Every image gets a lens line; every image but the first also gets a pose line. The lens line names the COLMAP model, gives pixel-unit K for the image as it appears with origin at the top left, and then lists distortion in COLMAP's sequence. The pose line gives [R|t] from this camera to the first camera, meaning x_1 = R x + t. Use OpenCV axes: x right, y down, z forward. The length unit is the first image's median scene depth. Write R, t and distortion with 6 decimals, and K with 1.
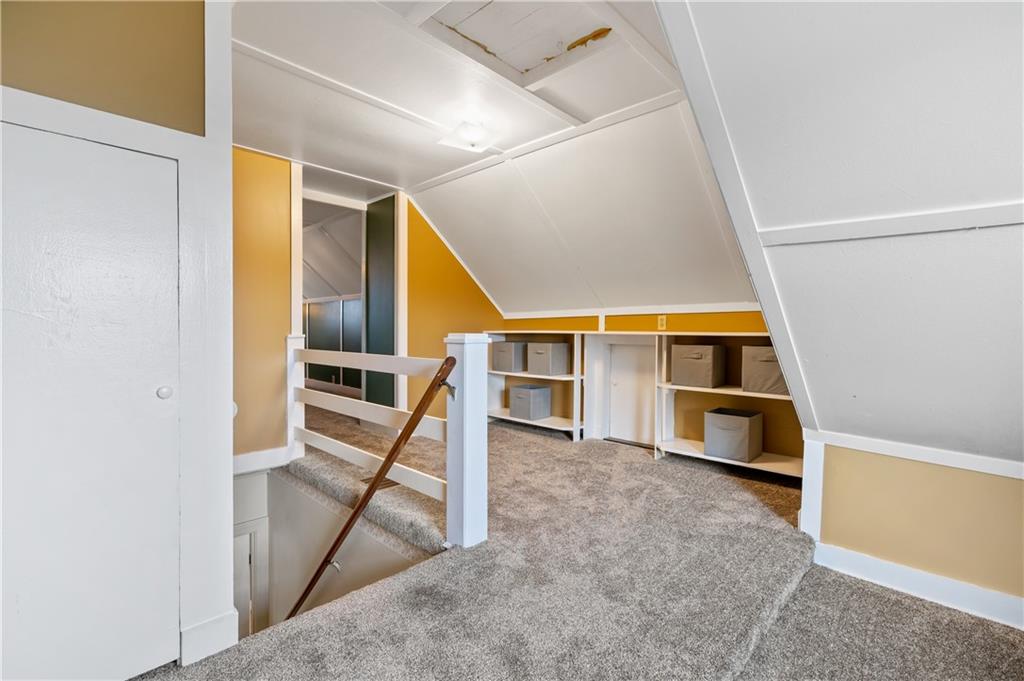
lens RADIAL K [[461.5, 0, 512.9], [0, 461.5, 338.3], [0, 0, 1]] dist [-0.004169, -0.000166]
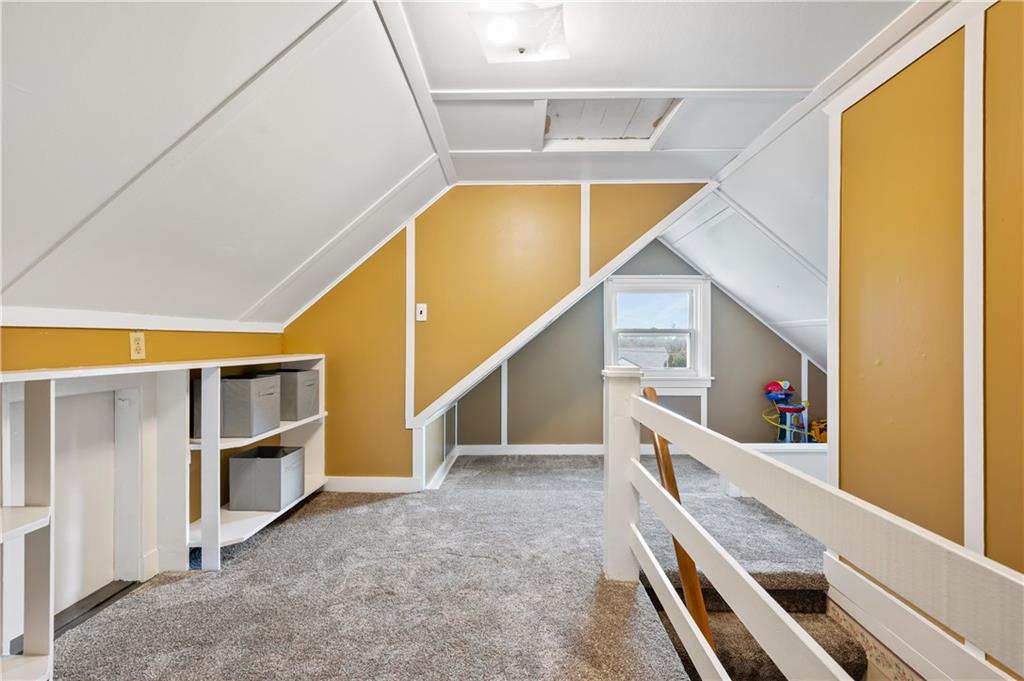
lens RADIAL K [[461.5, 0, 512.8], [0, 461.5, 341.7], [0, 0, 1]] dist [-0.004169, -0.000166]
pose [[-0.675848, 0.001022, 0.737040, -0.380882], [0.013870, 0.999840, 0.011333, -0.038985], [-0.736910, 0.017882, -0.675754, 1.044961]]
